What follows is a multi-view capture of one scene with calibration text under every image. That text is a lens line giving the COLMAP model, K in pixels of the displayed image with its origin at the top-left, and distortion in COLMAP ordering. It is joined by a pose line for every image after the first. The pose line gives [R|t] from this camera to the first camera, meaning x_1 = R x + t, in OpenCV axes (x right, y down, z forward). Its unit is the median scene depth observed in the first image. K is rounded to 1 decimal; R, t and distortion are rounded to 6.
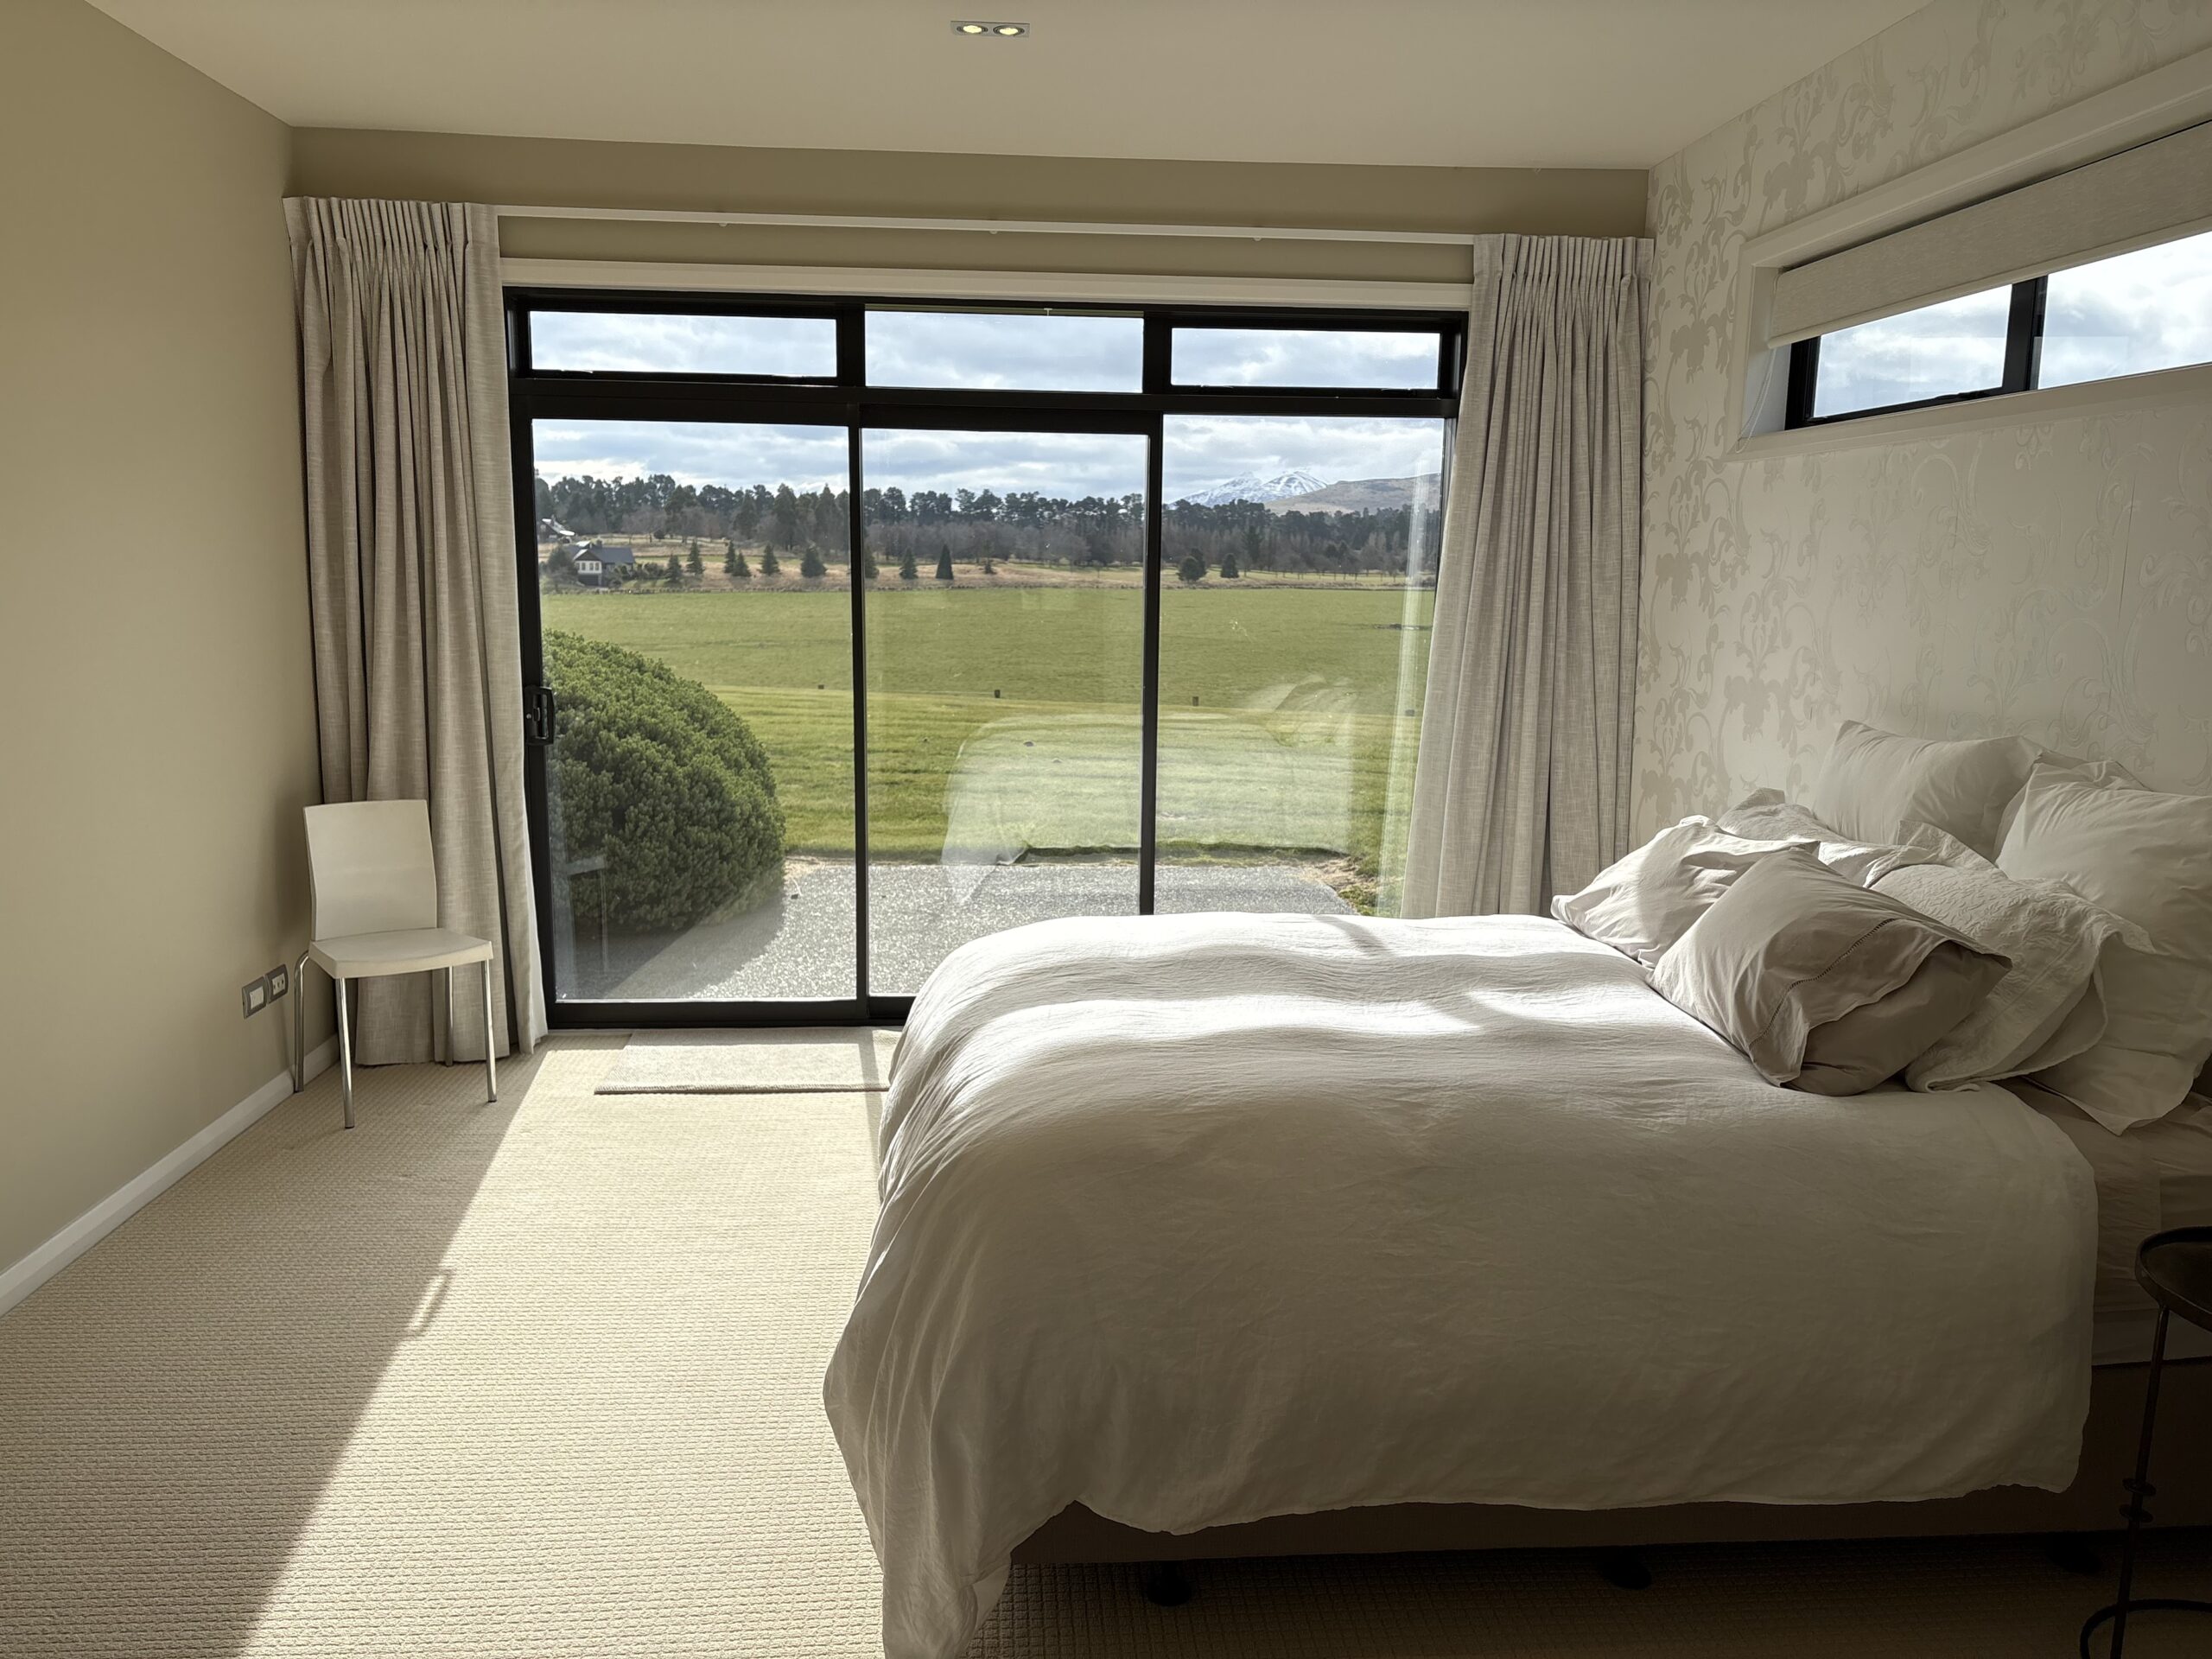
lens RADIAL K [[1677.0, 0, 1094.6], [0, 1677.0, 825.6], [0, 0, 1]] dist [0.060897, -0.065034]
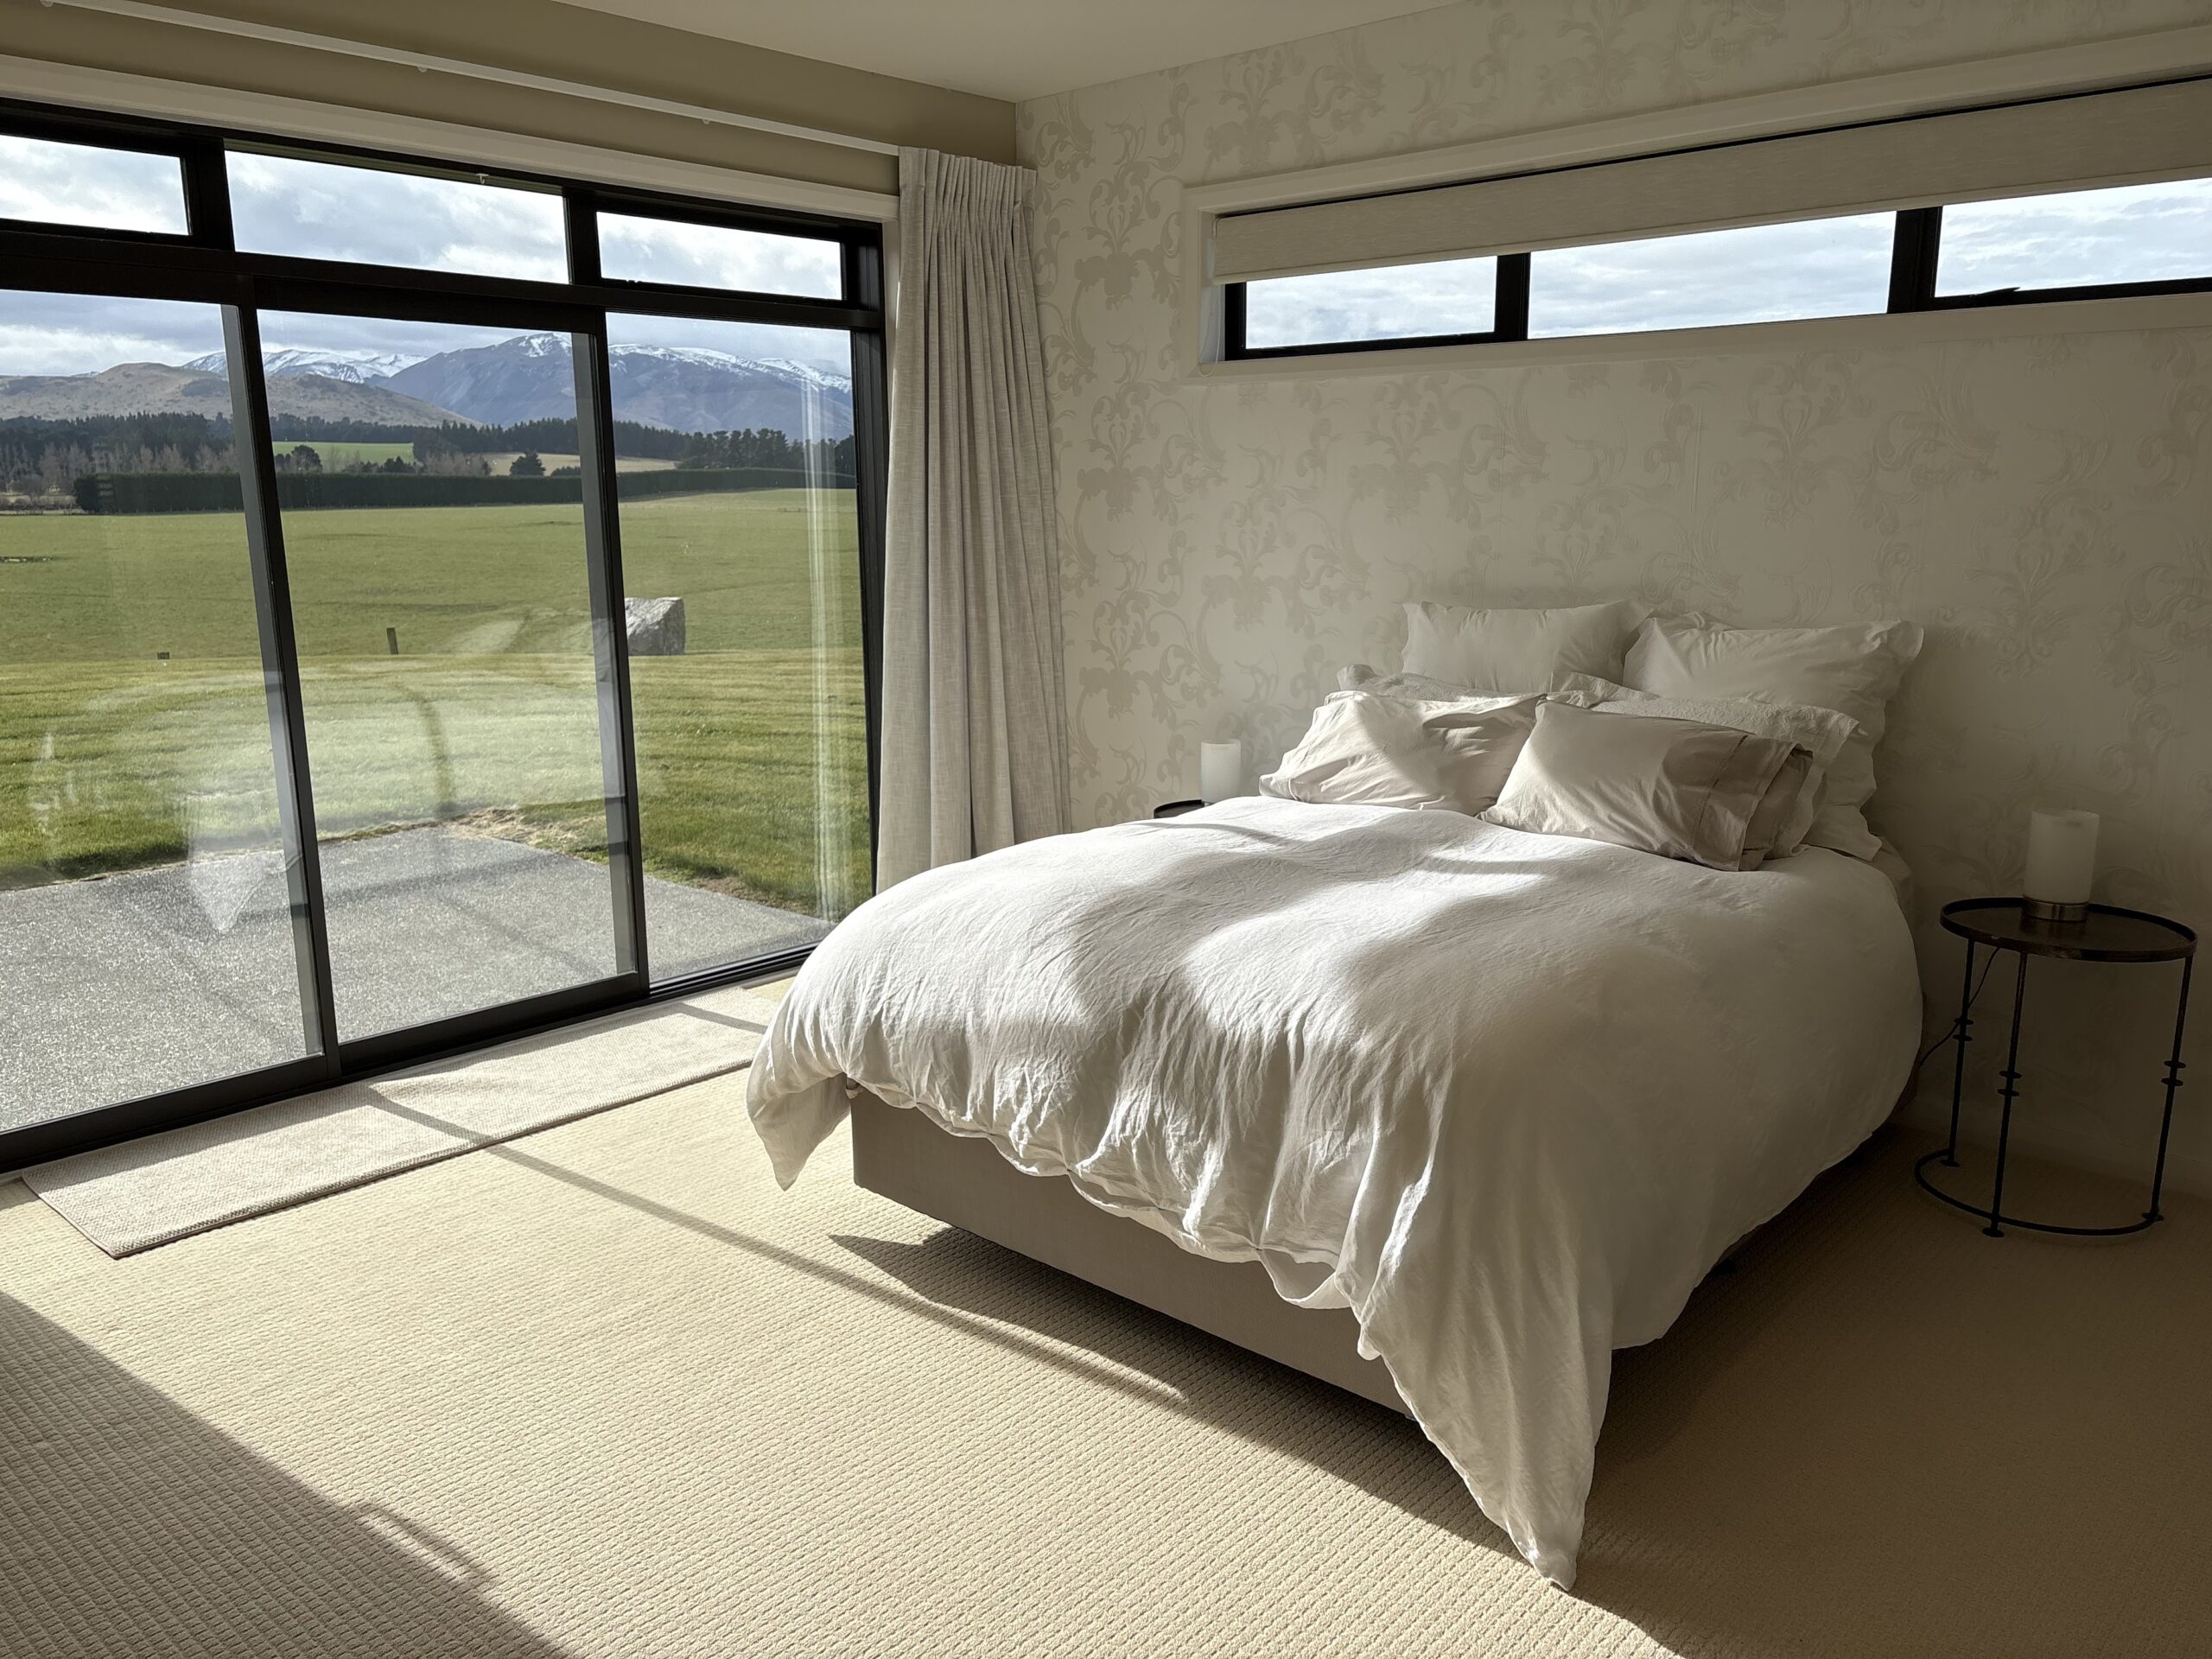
lens RADIAL K [[1677.0, 0, 1119.6], [0, 1677.0, 836.7], [0, 0, 1]] dist [0.060897, -0.065034]
pose [[0.719335, -0.161162, 0.675710, -0.425951], [0.123308, 0.986892, 0.104112, -0.035480], [-0.683631, 0.008430, 0.729779, 0.188069]]
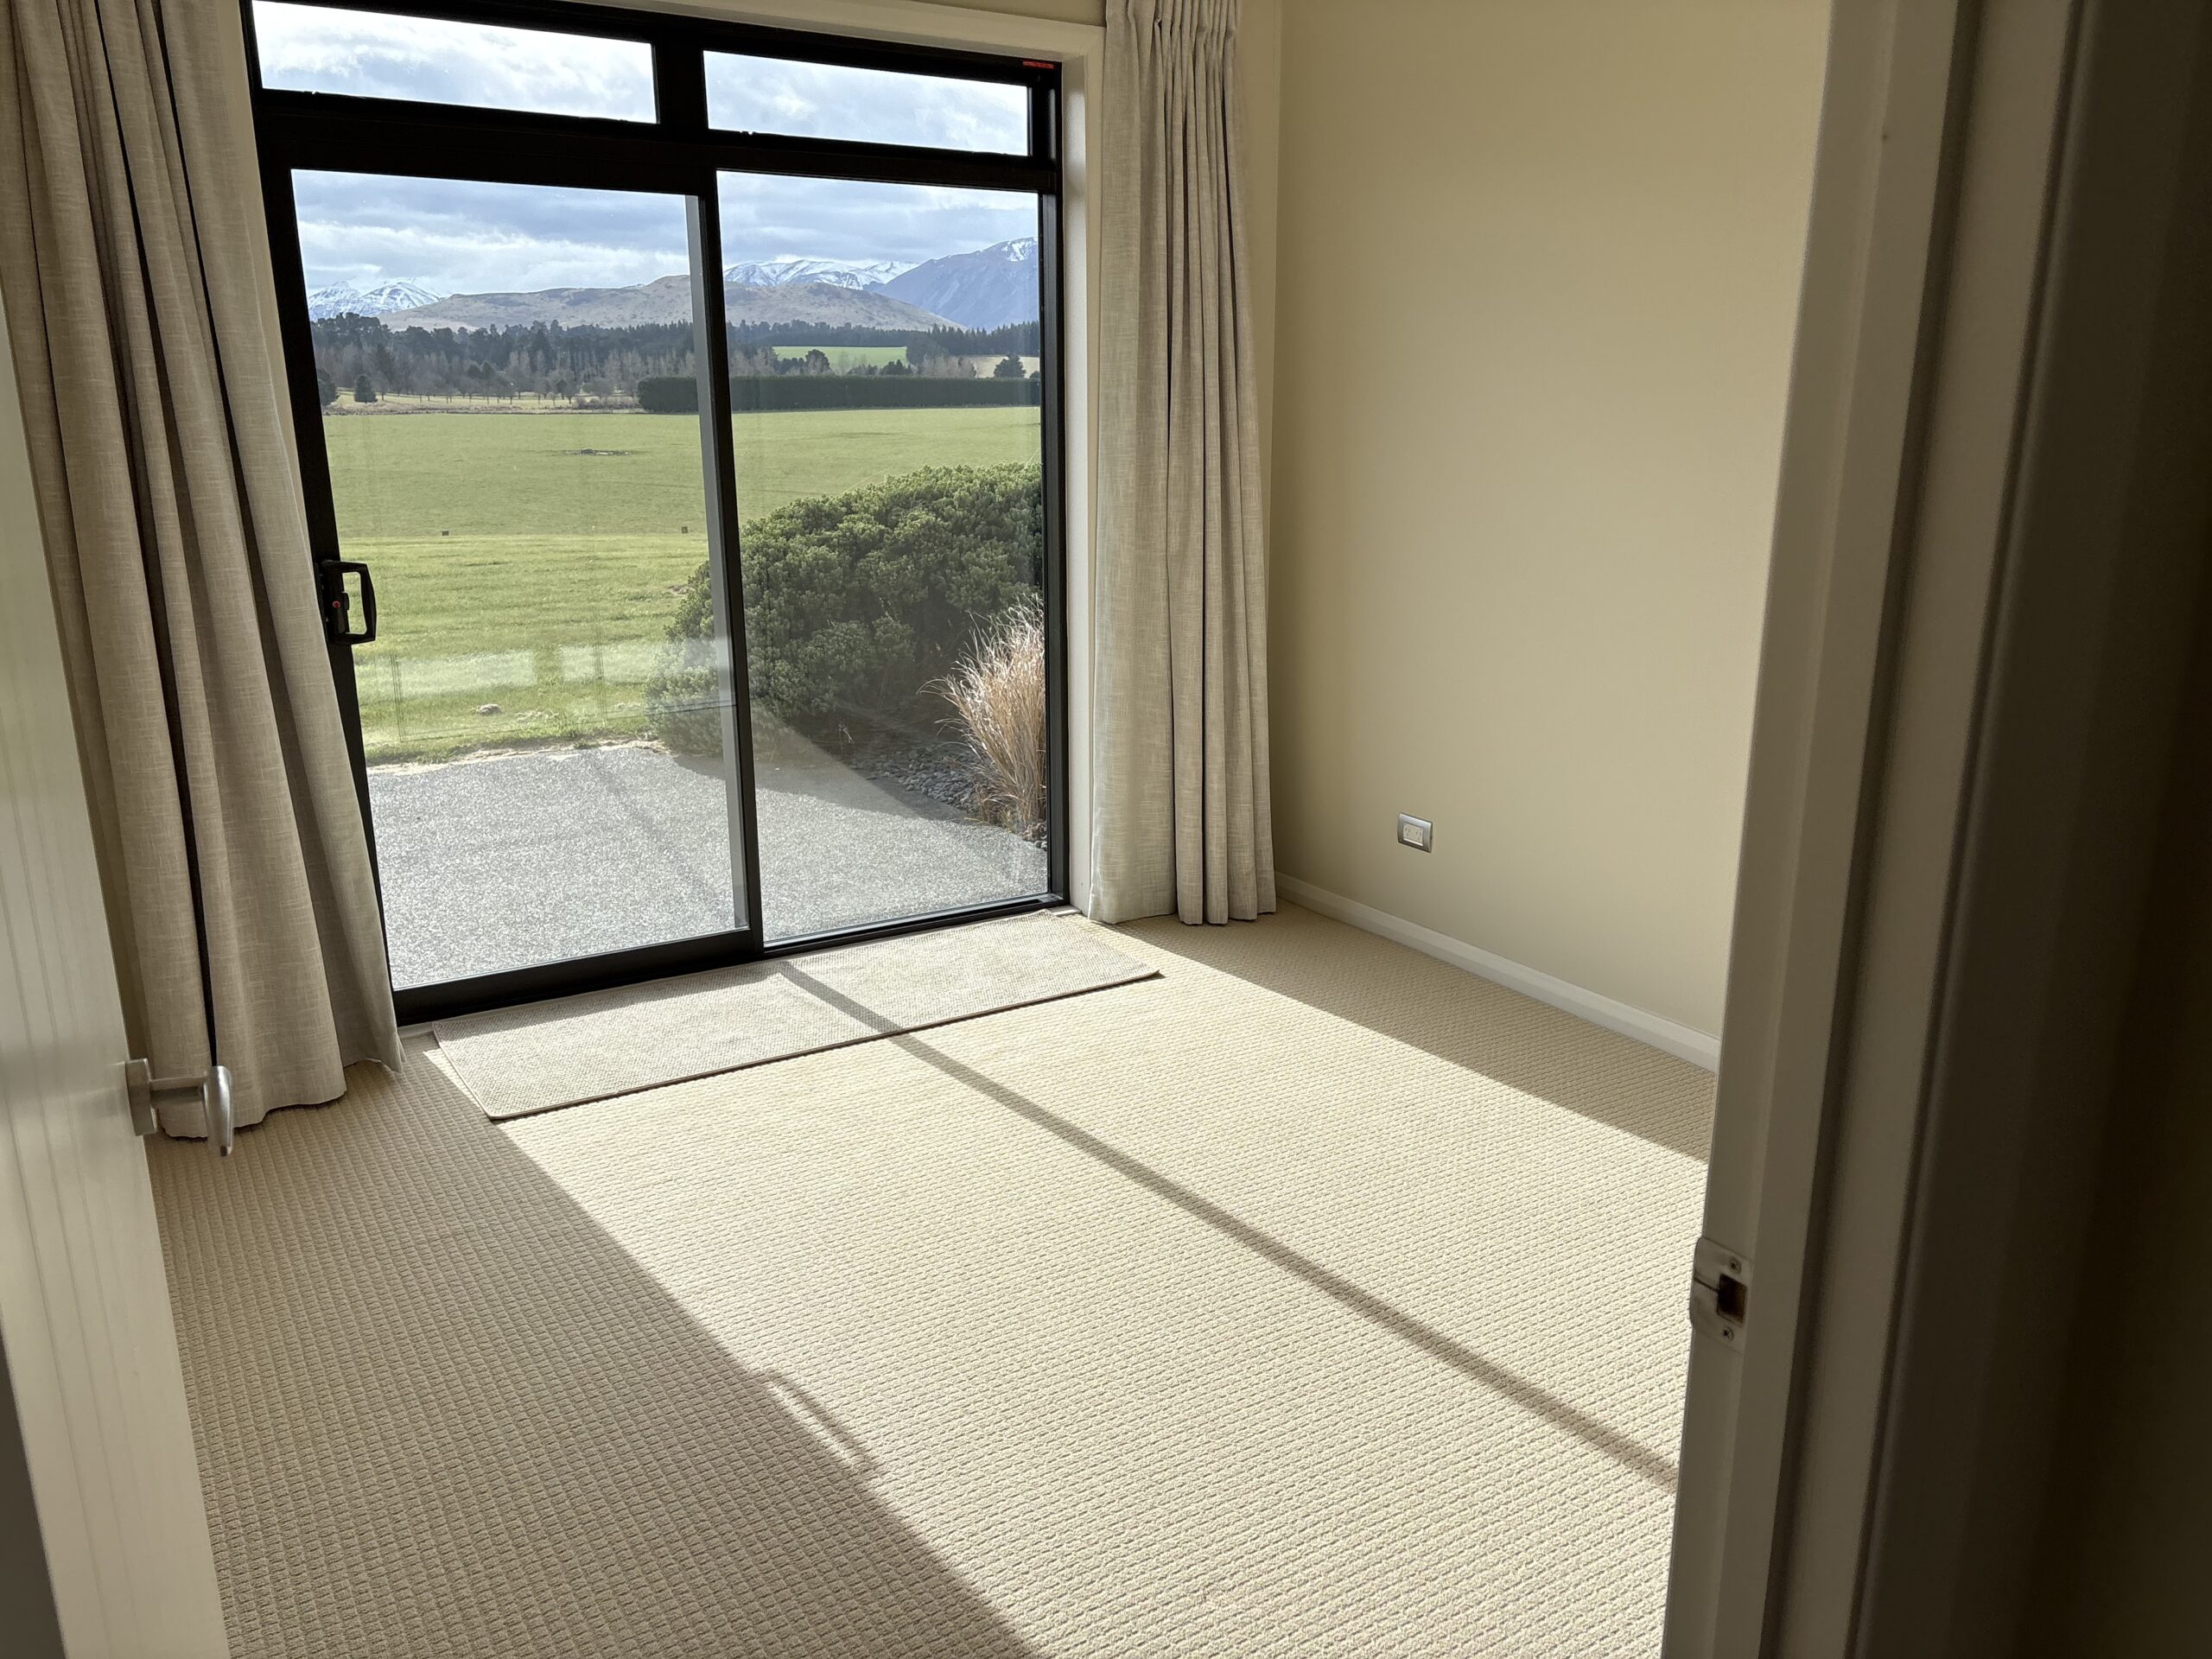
lens RADIAL K [[1677.0, 0, 1116.6], [0, 1677.0, 816.2], [0, 0, 1]] dist [0.060897, -0.065034]
pose [[0.880473, -0.138110, 0.453534, -0.193742], [0.093569, 0.988434, 0.119346, -0.034808], [-0.464771, -0.062644, 0.883212, 0.241310]]
